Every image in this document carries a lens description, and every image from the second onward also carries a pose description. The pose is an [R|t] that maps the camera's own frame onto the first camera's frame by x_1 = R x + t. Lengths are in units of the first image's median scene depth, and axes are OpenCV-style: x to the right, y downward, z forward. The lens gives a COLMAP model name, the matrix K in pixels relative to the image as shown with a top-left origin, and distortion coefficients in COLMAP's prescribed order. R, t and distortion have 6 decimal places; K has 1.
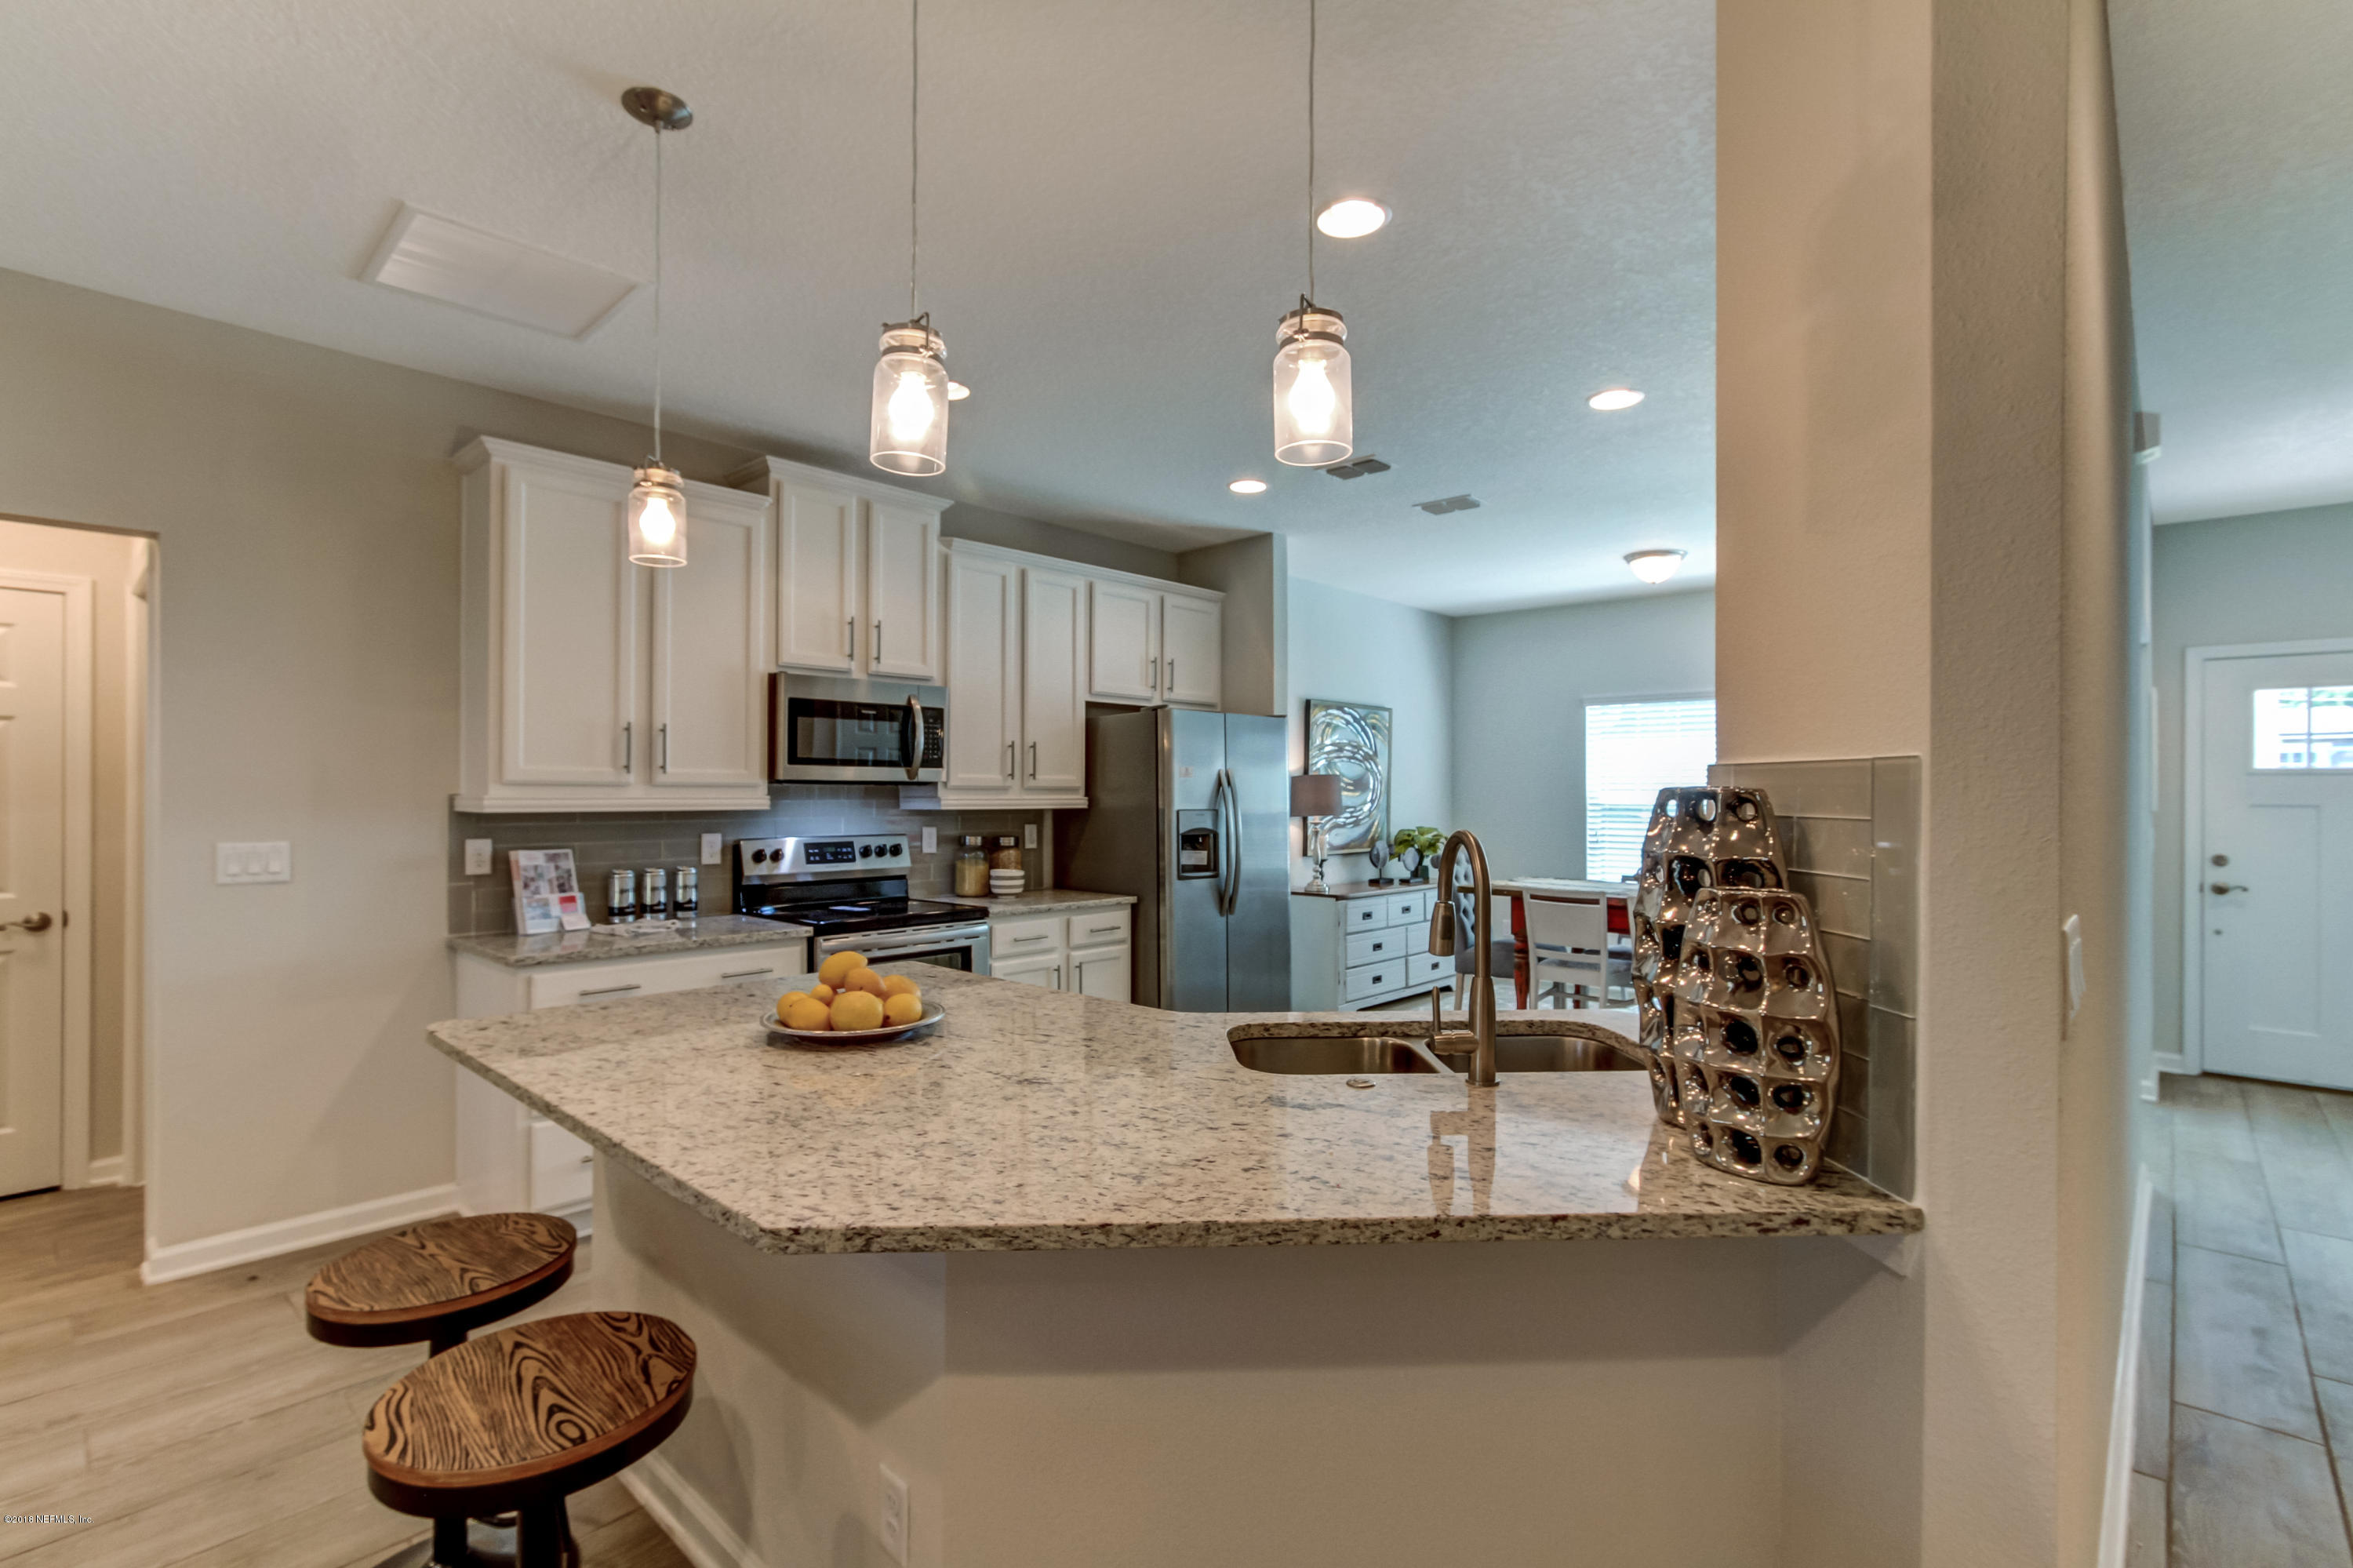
lens RADIAL K [[1091.2, 0, 1156.3], [0, 1091.2, 793.2], [0, 0, 1]] dist [-0.009330, 0.005252]
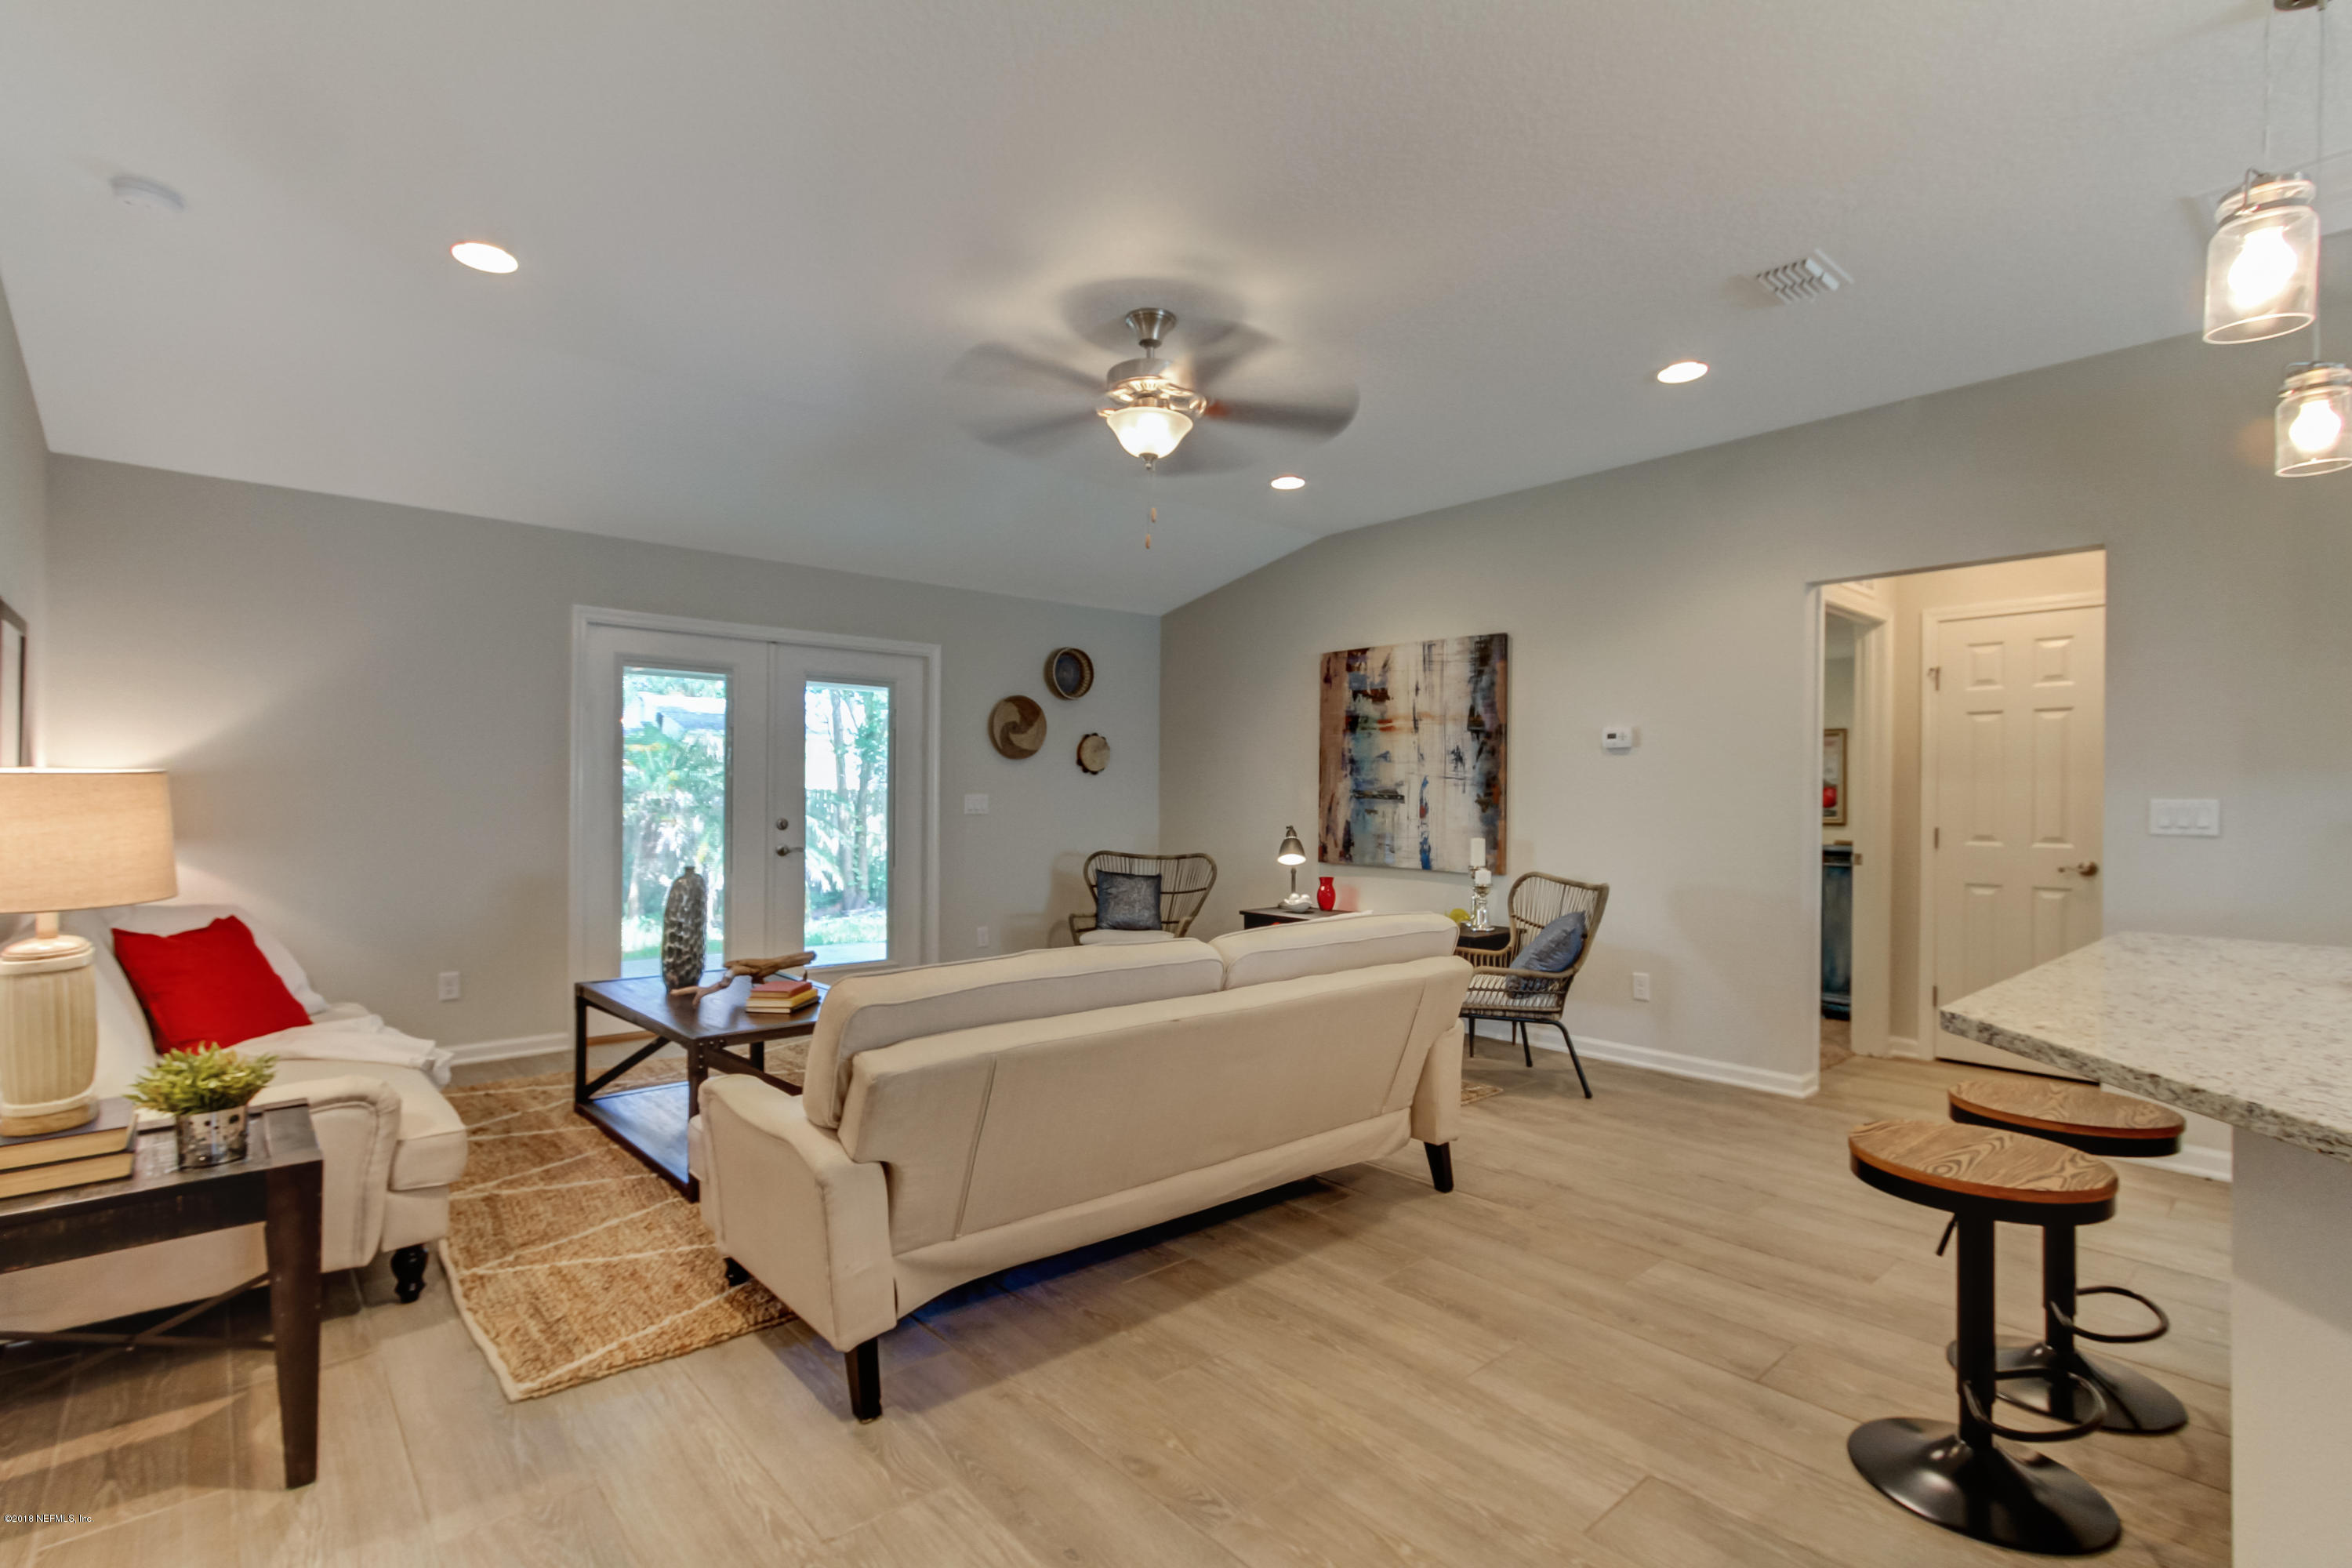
lens RADIAL K [[1090.7, 0, 1182.9], [0, 1090.7, 813.7], [0, 0, 1]] dist [-0.009330, 0.005252]
pose [[-0.091571, 0.012090, -0.995725, 0.286778], [-0.010710, 0.999857, 0.013125, 0.043231], [0.995741, 0.011866, -0.091428, 0.057390]]
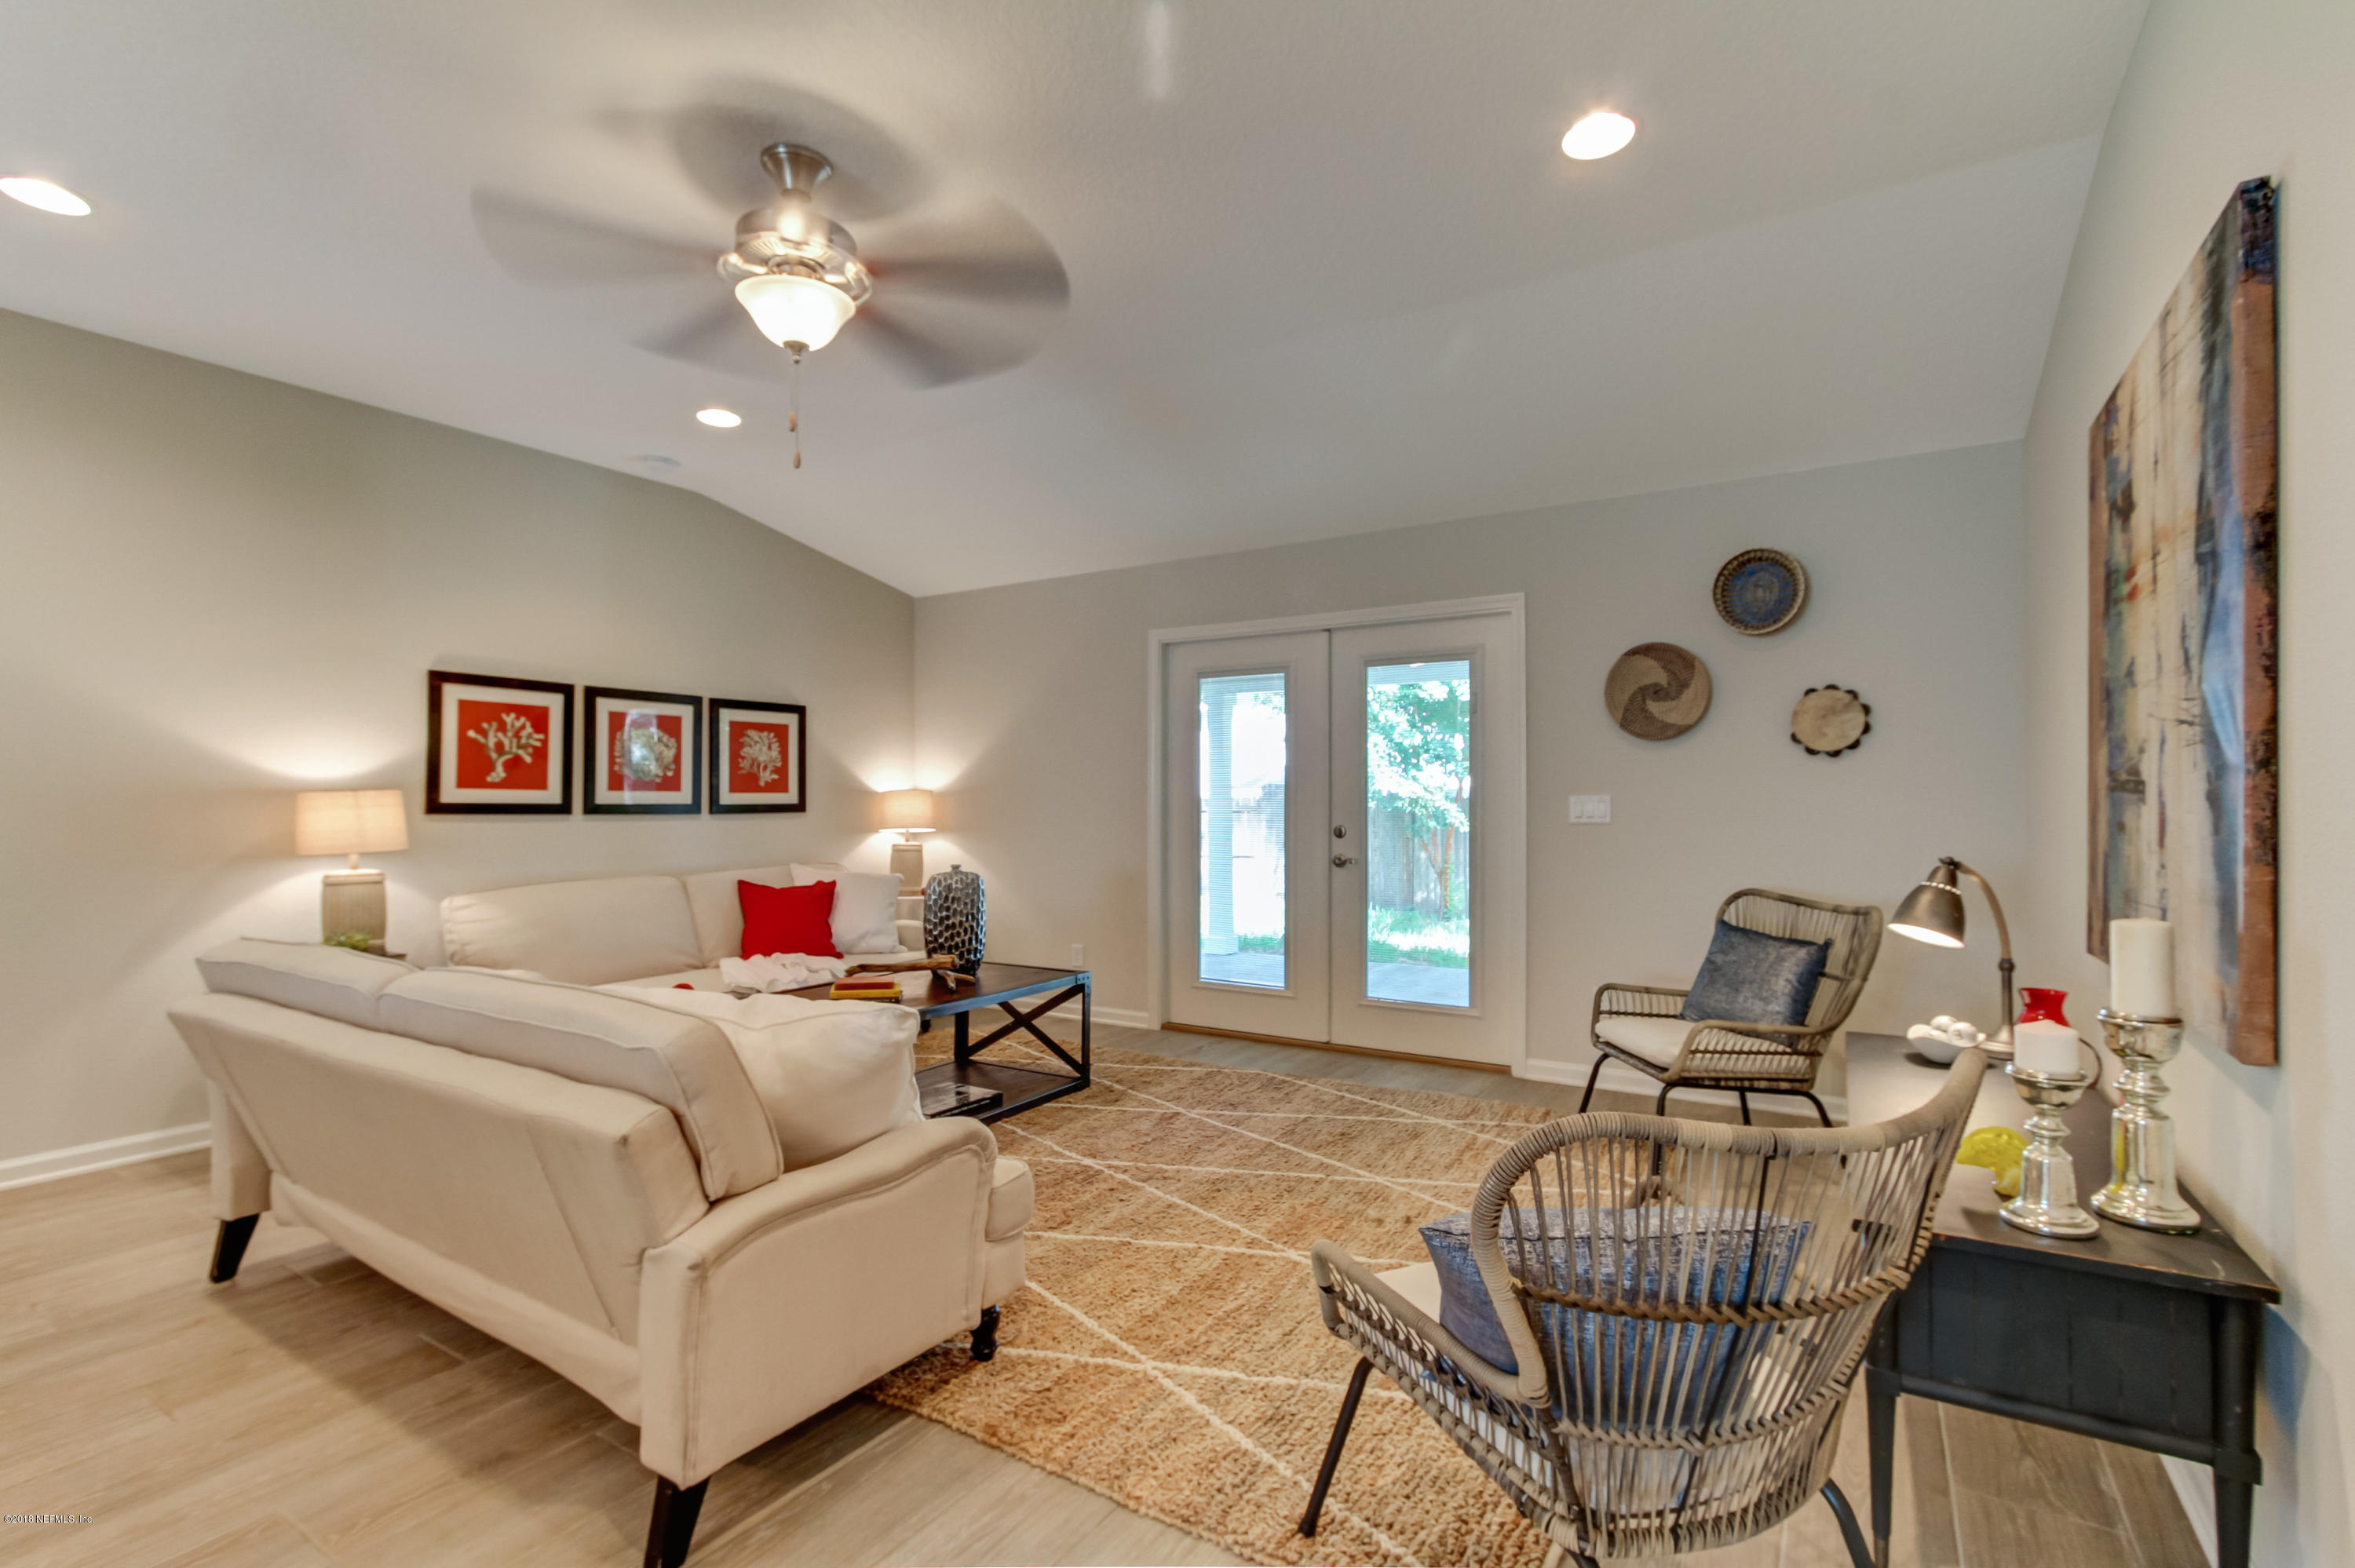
lens RADIAL K [[1091.9, 0, 1152.3], [0, 1091.9, 800.5], [0, 0, 1]] dist [-0.009330, 0.005252]
pose [[-0.983308, -0.000699, -0.181948, -0.632992], [-0.001187, 0.999996, 0.002573, 0.042581], [0.181945, 0.002746, -0.983305, 0.610651]]
